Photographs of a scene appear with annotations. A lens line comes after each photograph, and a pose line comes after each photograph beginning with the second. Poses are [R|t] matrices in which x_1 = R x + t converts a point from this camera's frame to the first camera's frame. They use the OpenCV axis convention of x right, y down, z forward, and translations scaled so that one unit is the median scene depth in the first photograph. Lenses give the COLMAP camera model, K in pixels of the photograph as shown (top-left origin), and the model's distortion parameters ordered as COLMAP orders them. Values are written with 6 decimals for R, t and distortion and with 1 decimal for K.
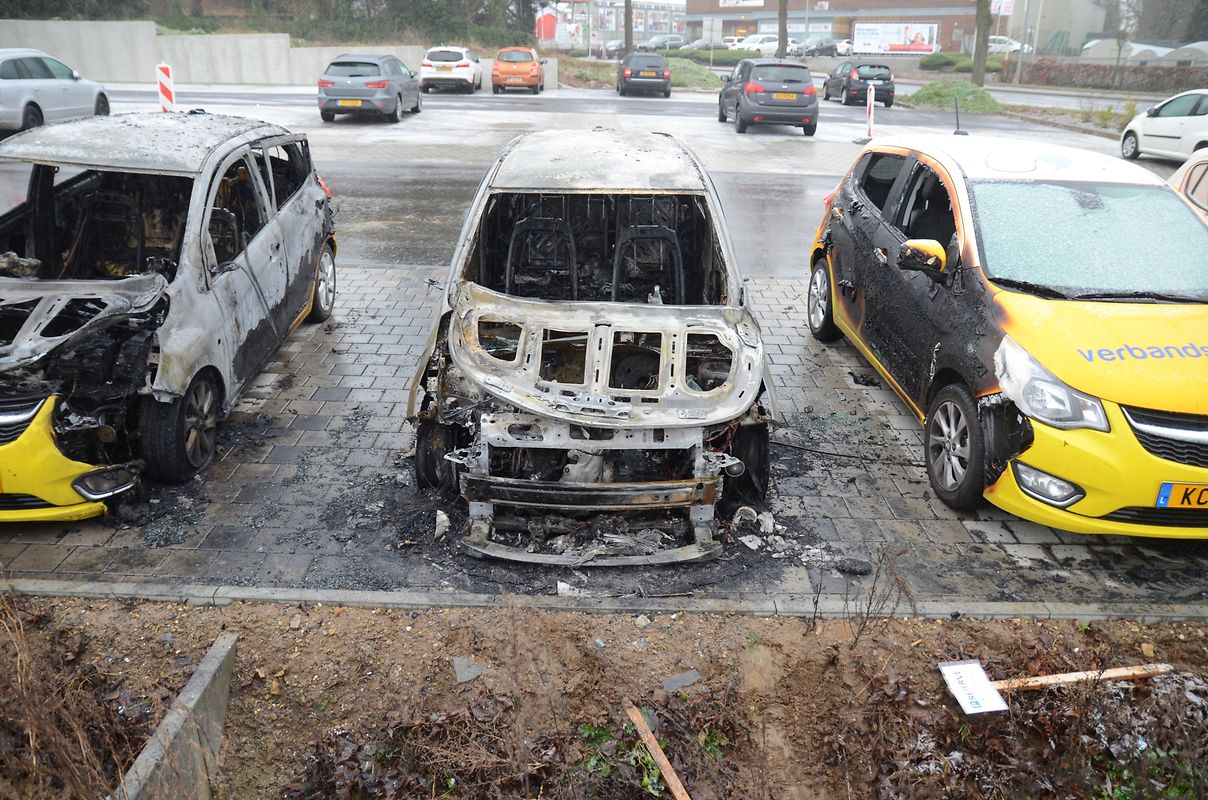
lens RADIAL K [[903.3, 0, 597.1], [0, 903.3, 403.6], [0, 0, 1]] dist [-0.122793, 0.120096]
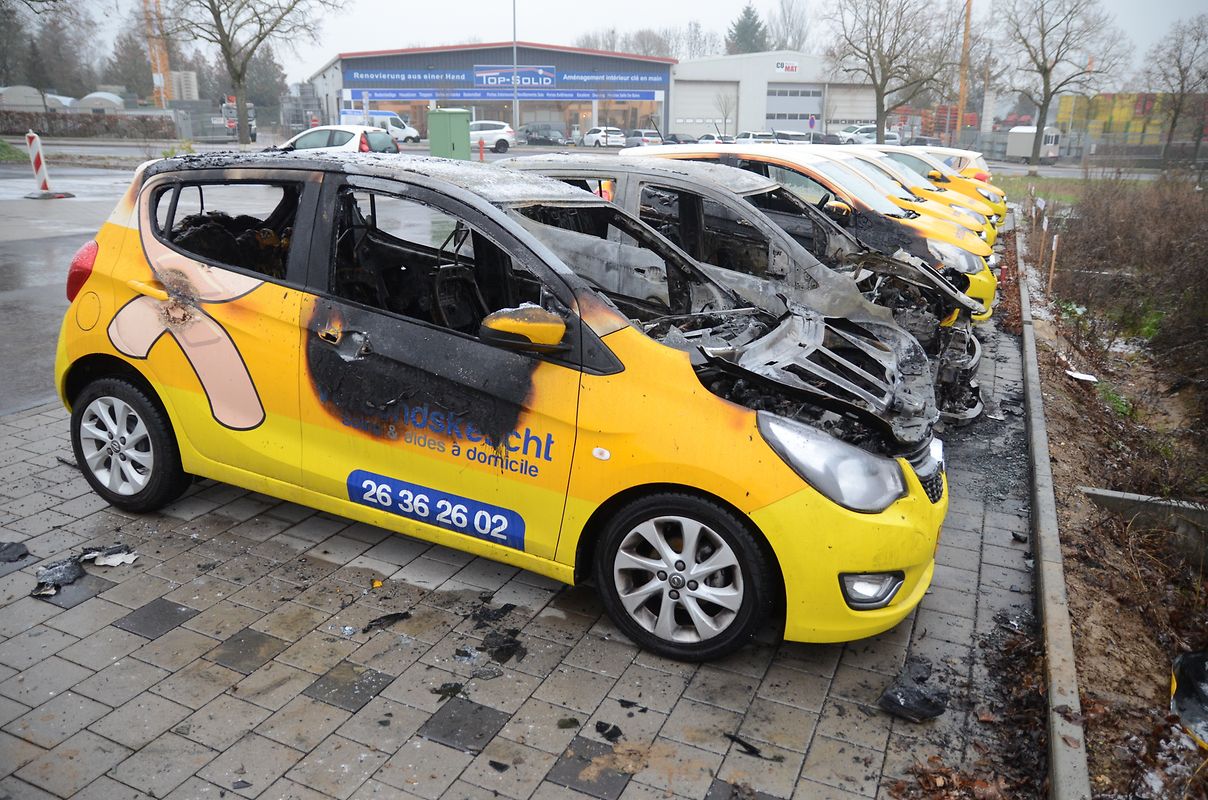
lens RADIAL K [[907.7, 0, 605.3], [0, 907.7, 405.1], [0, 0, 1]] dist [-0.121891, 0.117983]
pose [[0.391750, -0.282589, 0.875600, -0.338275], [0.326312, 0.932476, 0.154950, -0.057286], [-0.860263, 0.225017, 0.457509, 0.173084]]
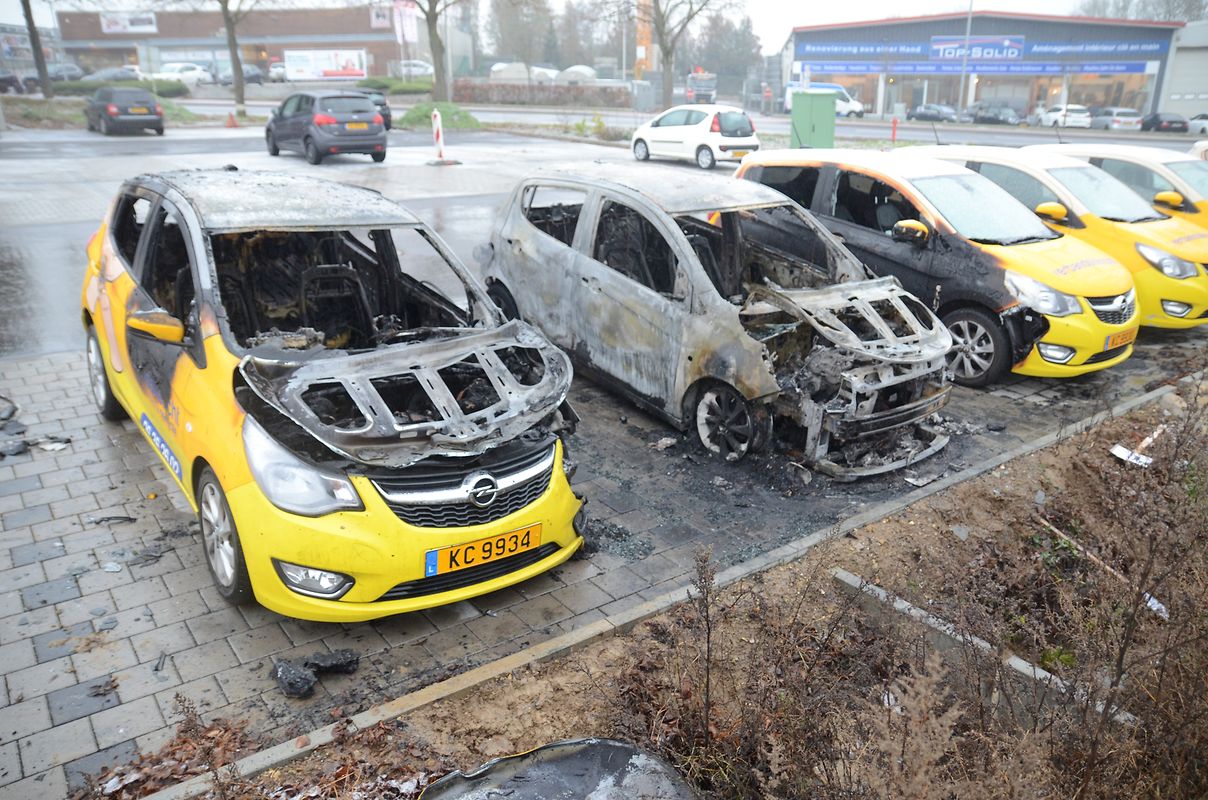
lens RADIAL K [[907.7, 0, 605.3], [0, 907.7, 405.1], [0, 0, 1]] dist [-0.121891, 0.117983]
pose [[0.794129, -0.211303, 0.569834, -0.239690], [0.225013, 0.973207, 0.047299, -0.017298], [-0.564561, 0.090659, 0.820398, 0.021449]]
